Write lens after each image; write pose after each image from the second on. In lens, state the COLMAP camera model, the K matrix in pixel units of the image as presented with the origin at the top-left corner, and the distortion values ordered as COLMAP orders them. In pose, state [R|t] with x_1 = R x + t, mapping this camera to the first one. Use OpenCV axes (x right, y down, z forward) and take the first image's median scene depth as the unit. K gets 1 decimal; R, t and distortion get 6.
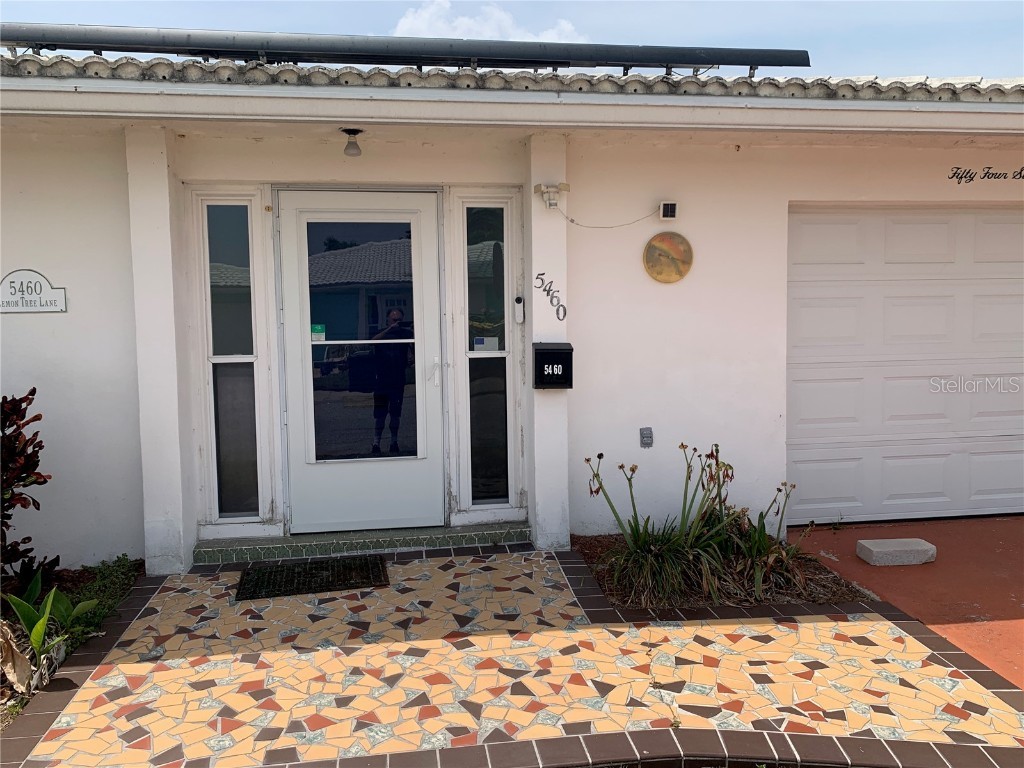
lens RADIAL K [[774.3, 0, 512.0], [0, 774.3, 384.0], [0, 0, 1]] dist [0.054395, -0.083035]
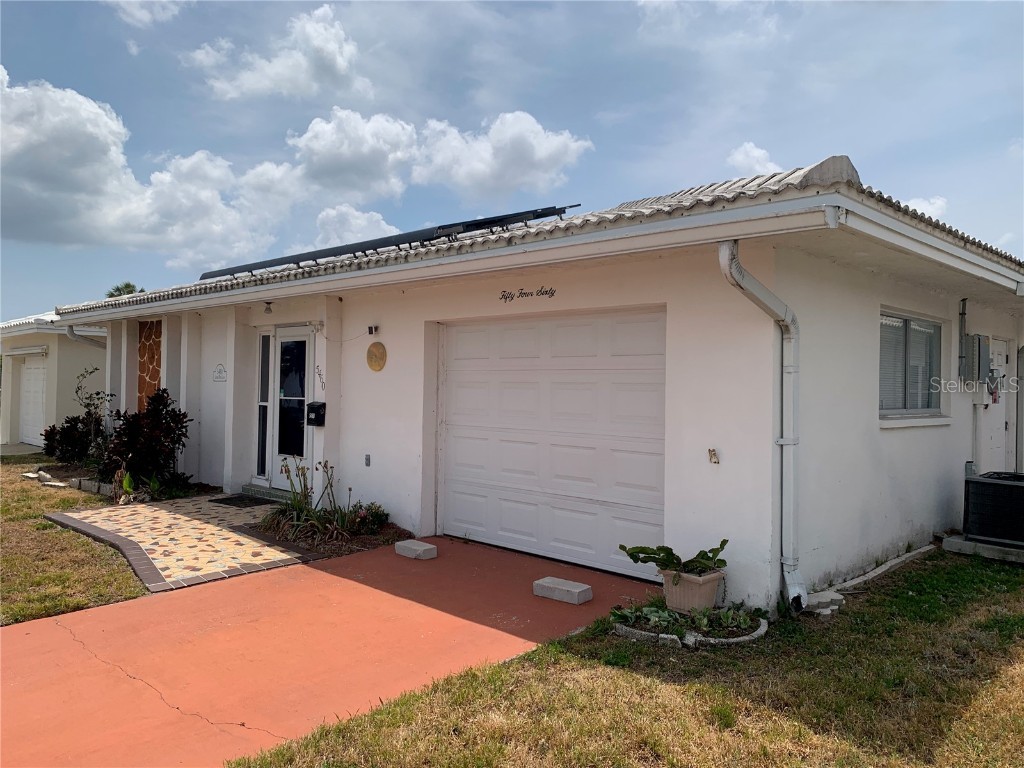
lens RADIAL K [[785.1, 0, 519.1], [0, 785.1, 384.2], [0, 0, 1]] dist [0.086851, -0.105878]
pose [[0.607687, 0.022756, -0.793851, 1.856670], [-0.094745, 0.994528, -0.044018, -0.056500], [0.788505, 0.101963, 0.606517, 0.199819]]
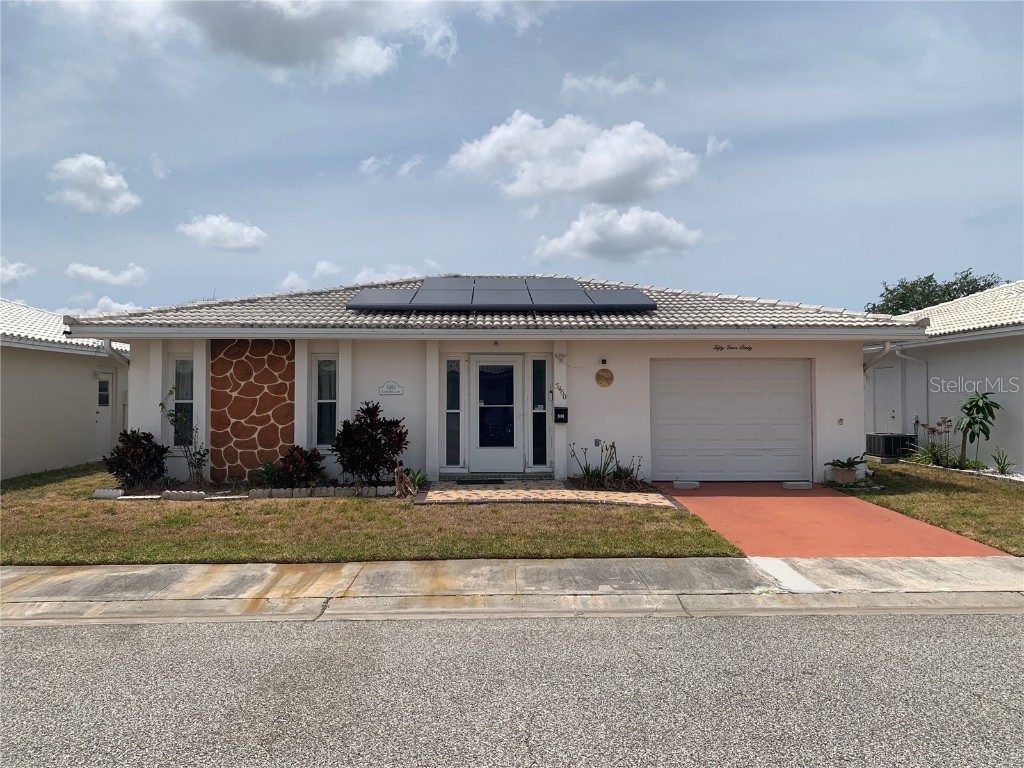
lens RADIAL K [[767.6, 0, 511.8], [0, 767.6, 380.2], [0, 0, 1]] dist [0.088497, -0.155003]
pose [[0.994170, 0.010419, -0.107322, 0.172545], [-0.022089, 0.993891, -0.108132, 0.158944], [0.105540, 0.109872, 0.988327, -1.843742]]
